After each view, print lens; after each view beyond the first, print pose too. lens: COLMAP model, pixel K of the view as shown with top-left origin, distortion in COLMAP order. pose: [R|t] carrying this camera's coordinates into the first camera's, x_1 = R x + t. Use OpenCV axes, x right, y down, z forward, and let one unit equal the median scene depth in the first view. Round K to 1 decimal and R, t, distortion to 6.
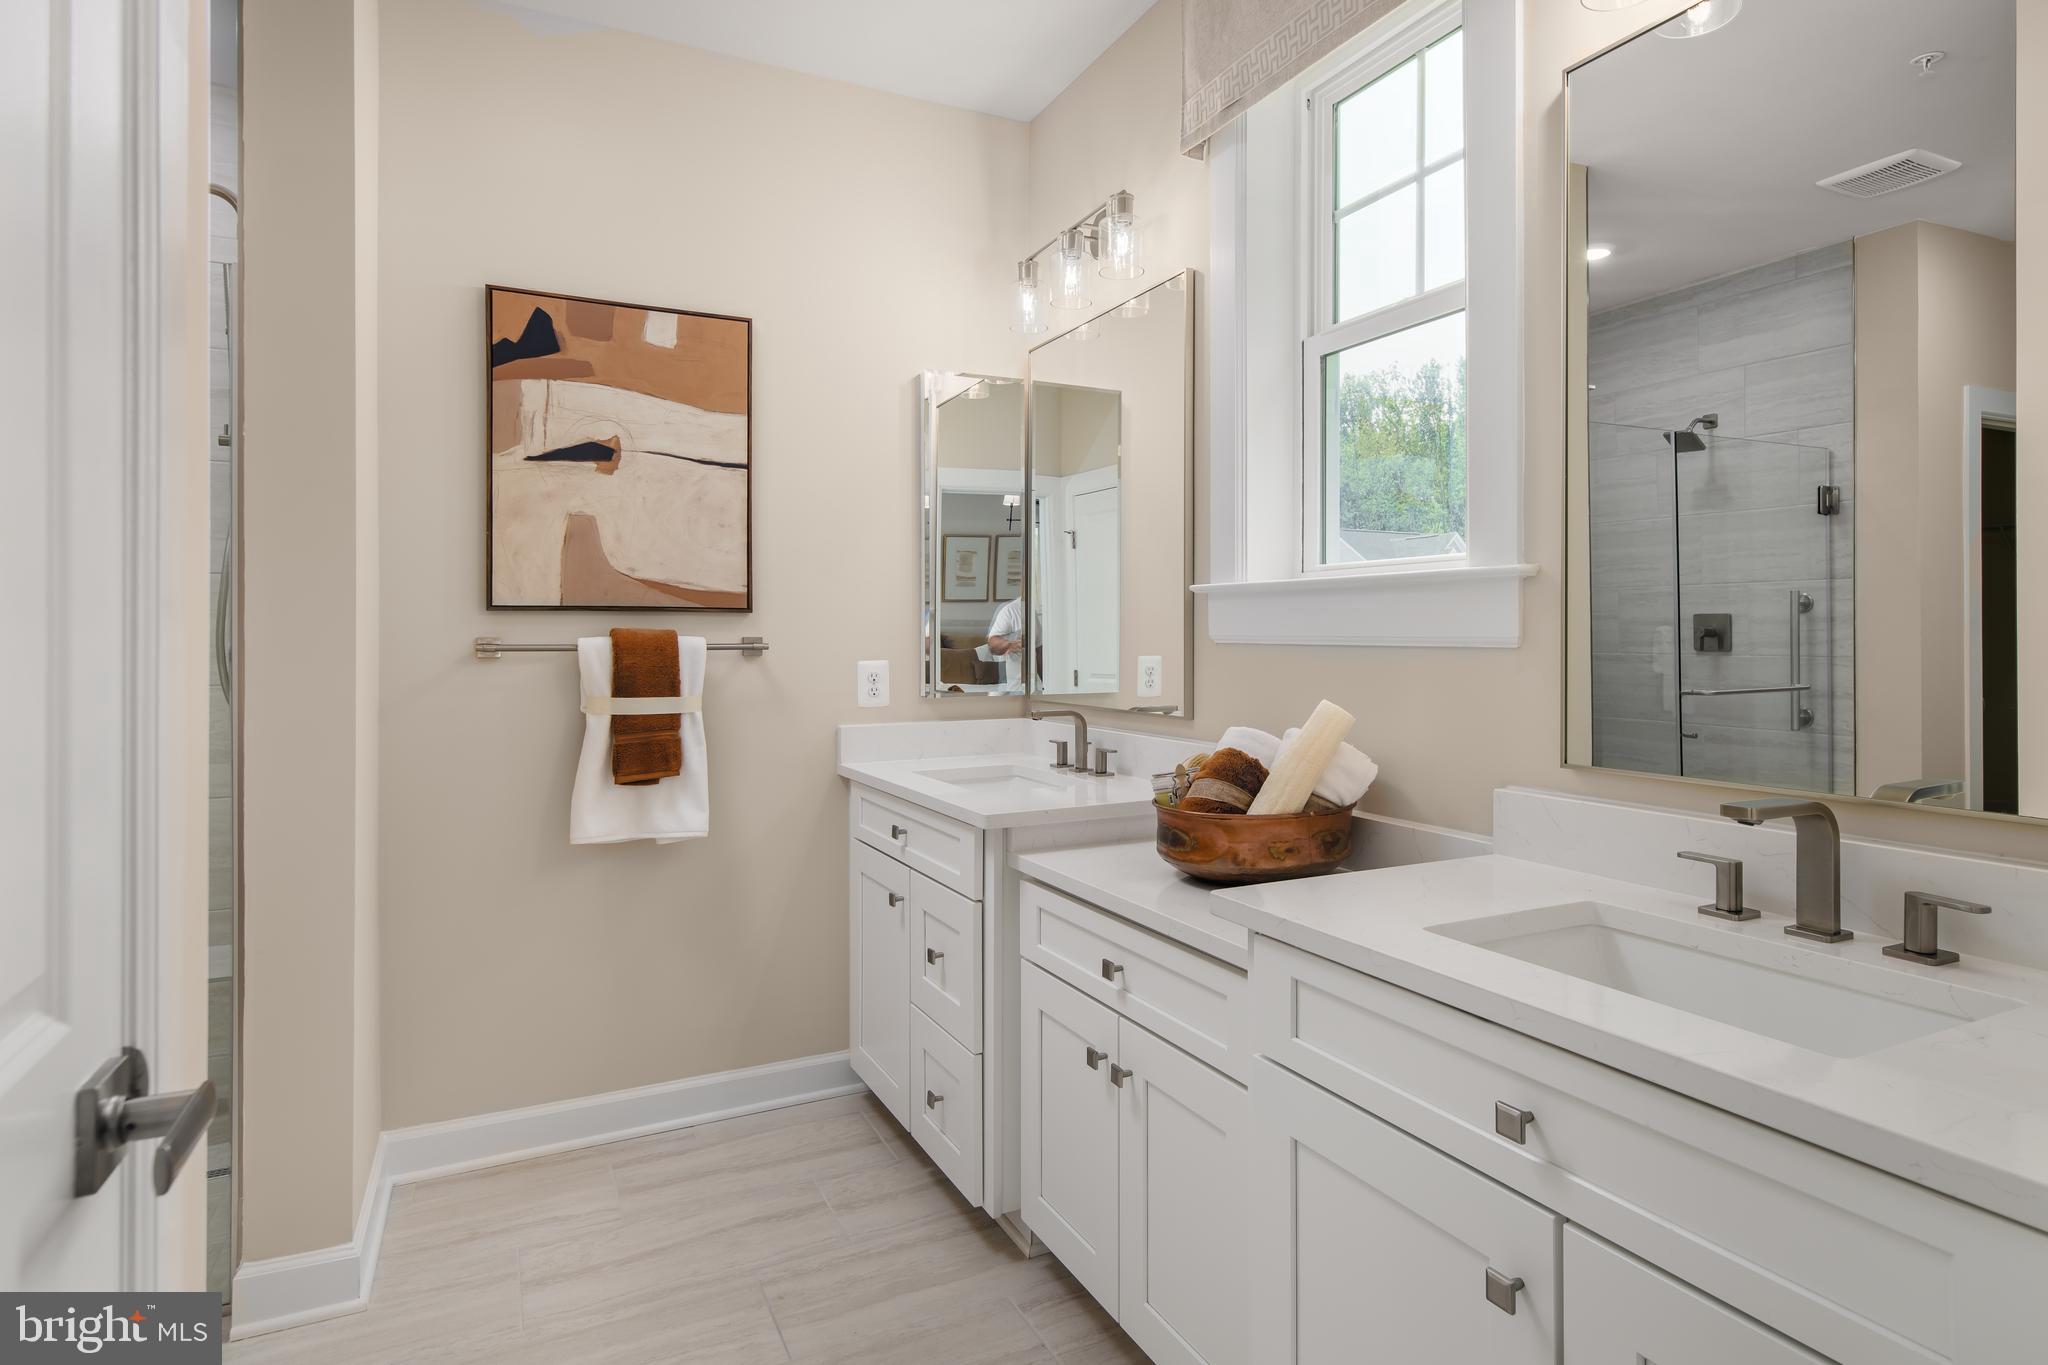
lens RADIAL K [[1076.8, 0, 1026.4], [0, 1076.8, 673.0], [0, 0, 1]] dist [-0.002628, -0.000105]
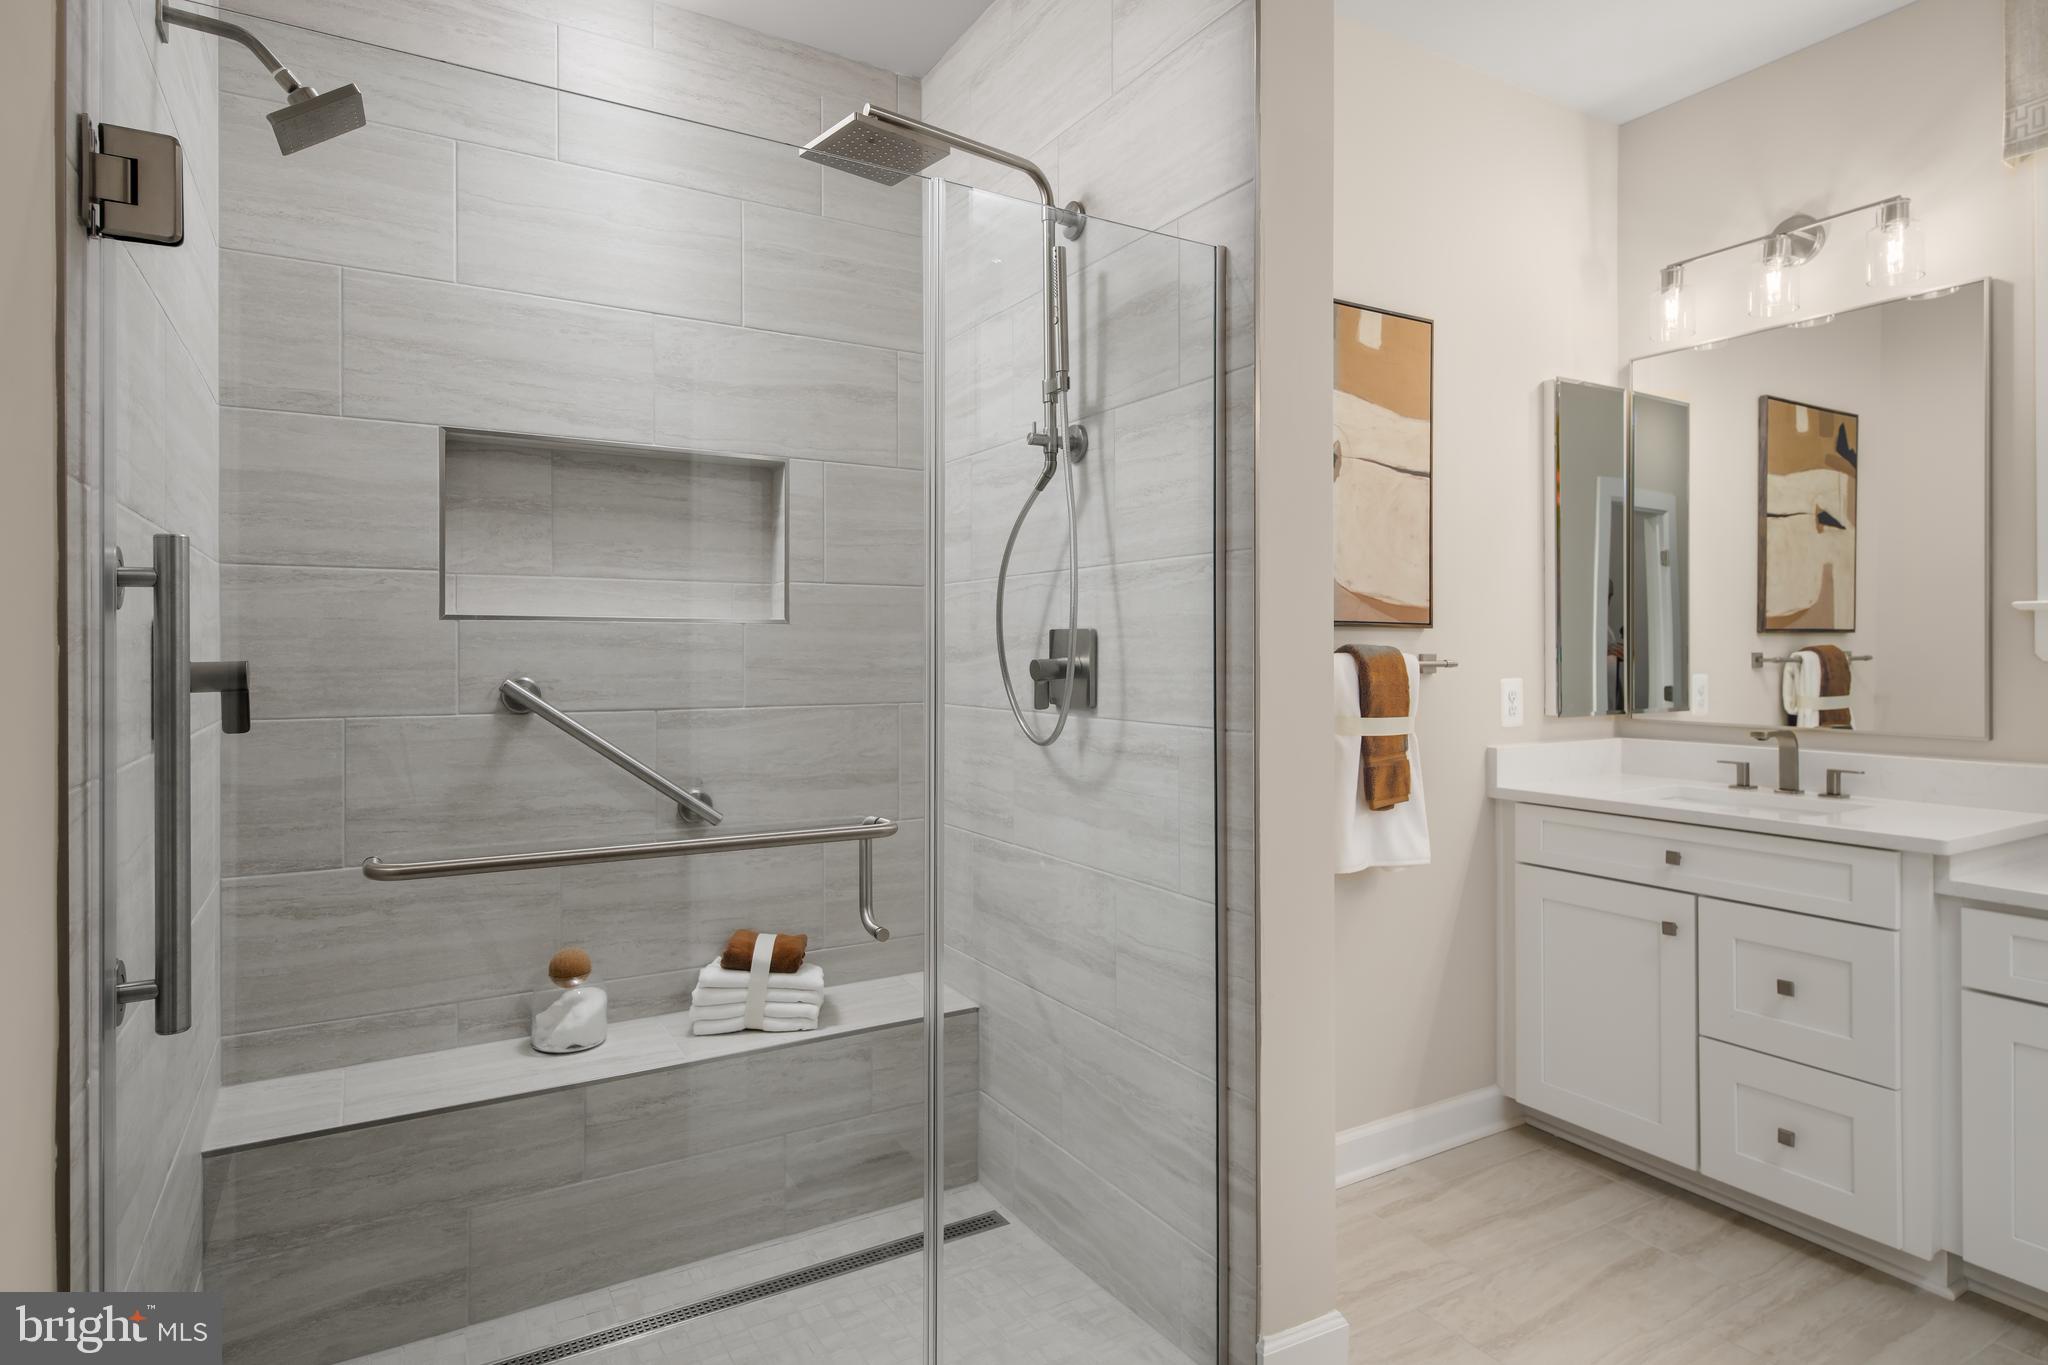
lens RADIAL K [[1100.2, 0, 1024.0], [0, 1100.2, 682.5], [0, 0, 1]] dist [0.003889, 0.001408]
pose [[0.997639, 0.000019, 0.068677, -0.714129], [0.000255, 0.999992, -0.003986, -0.004399], [-0.068677, 0.003994, 0.997631, 0.054195]]
